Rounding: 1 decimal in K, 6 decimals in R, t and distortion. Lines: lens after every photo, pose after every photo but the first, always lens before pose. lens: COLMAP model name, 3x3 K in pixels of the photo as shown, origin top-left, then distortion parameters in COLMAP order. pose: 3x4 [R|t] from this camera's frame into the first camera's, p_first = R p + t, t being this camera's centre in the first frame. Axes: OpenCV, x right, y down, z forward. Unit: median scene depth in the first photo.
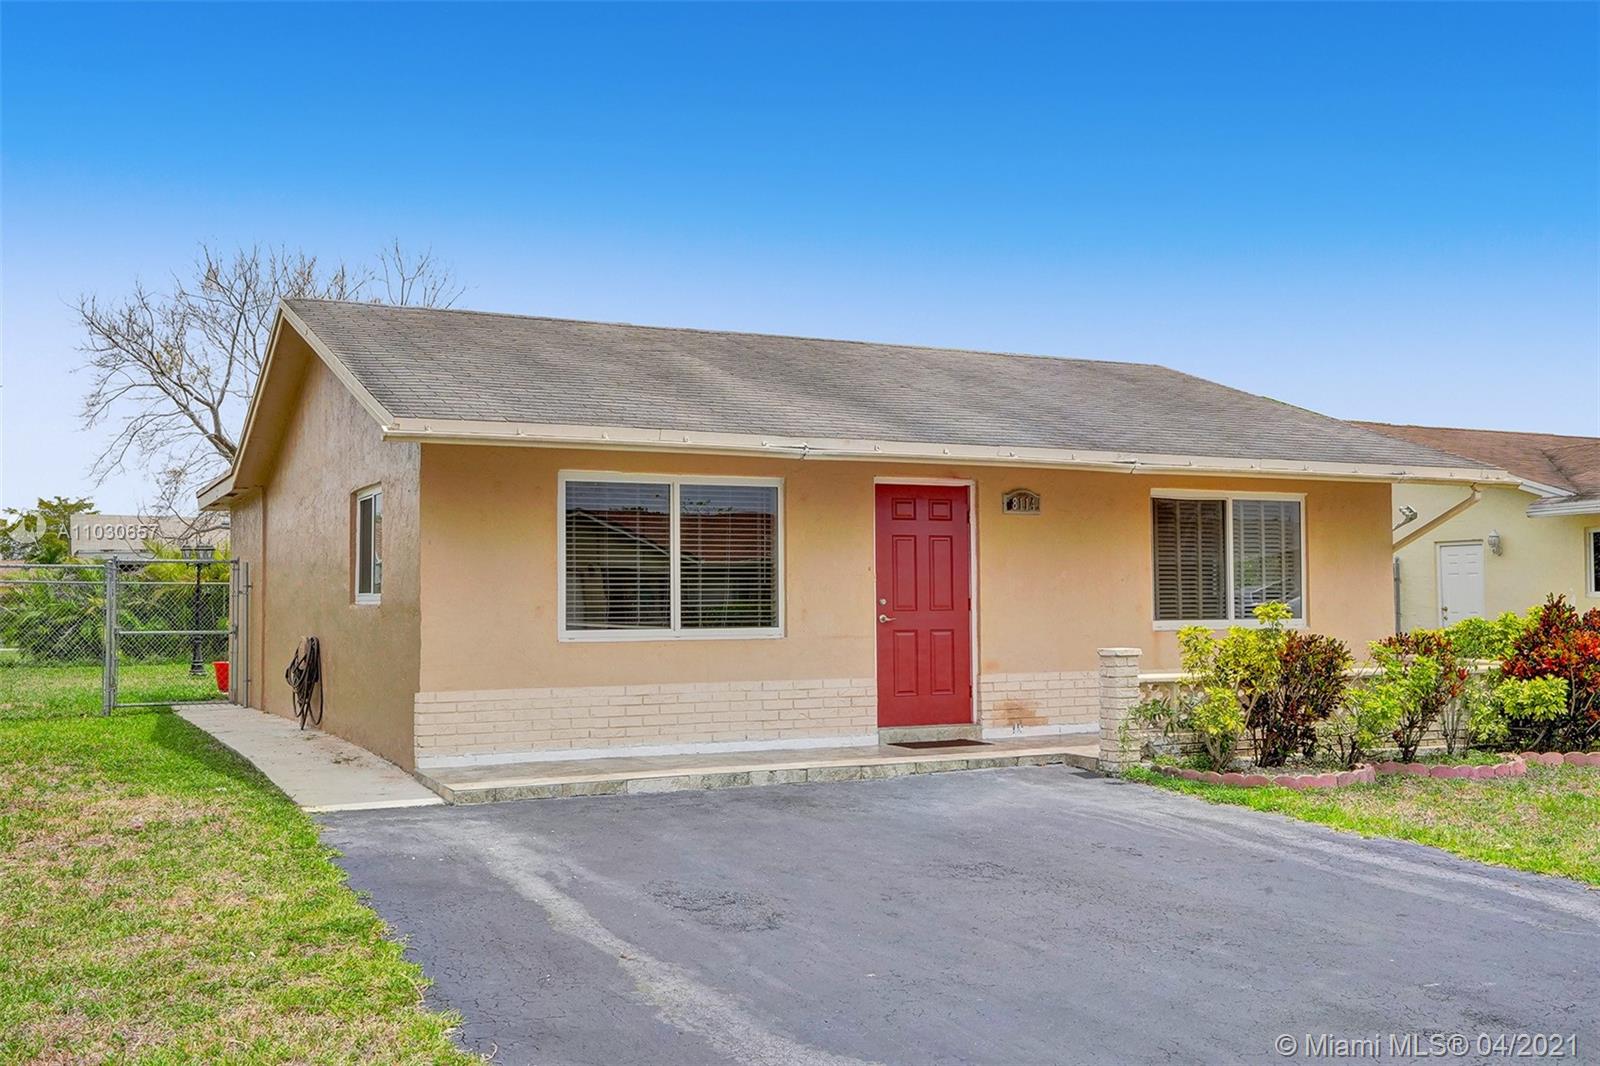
lens RADIAL K [[1560.9, 0, 803.7], [0, 1560.9, 531.7], [0, 0, 1]] dist [0.015479, 0.000000]
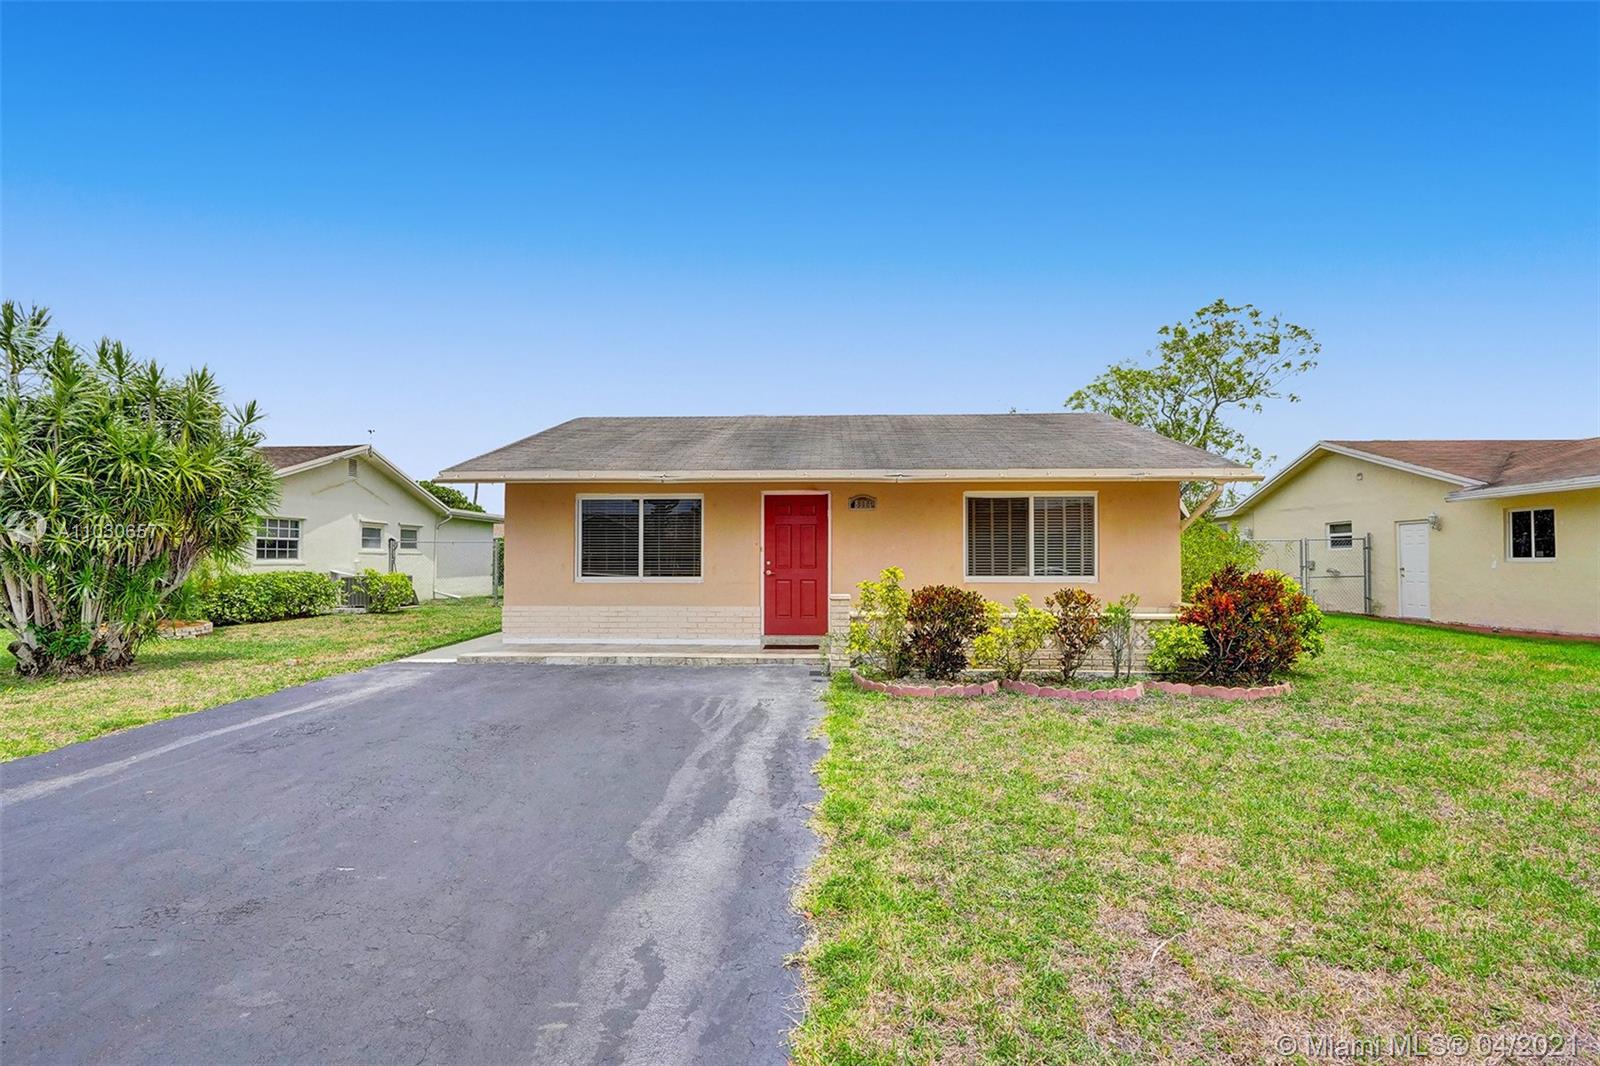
lens RADIAL K [[733.9, 0, 796.6], [0, 733.9, 540.3], [0, 0, 1]] dist [-0.013237, 0.006790]
pose [[0.876597, -0.005173, -0.481197, 0.475411], [0.016582, 0.999673, 0.019461, 0.004413], [0.480939, -0.025038, 0.876396, 0.305917]]
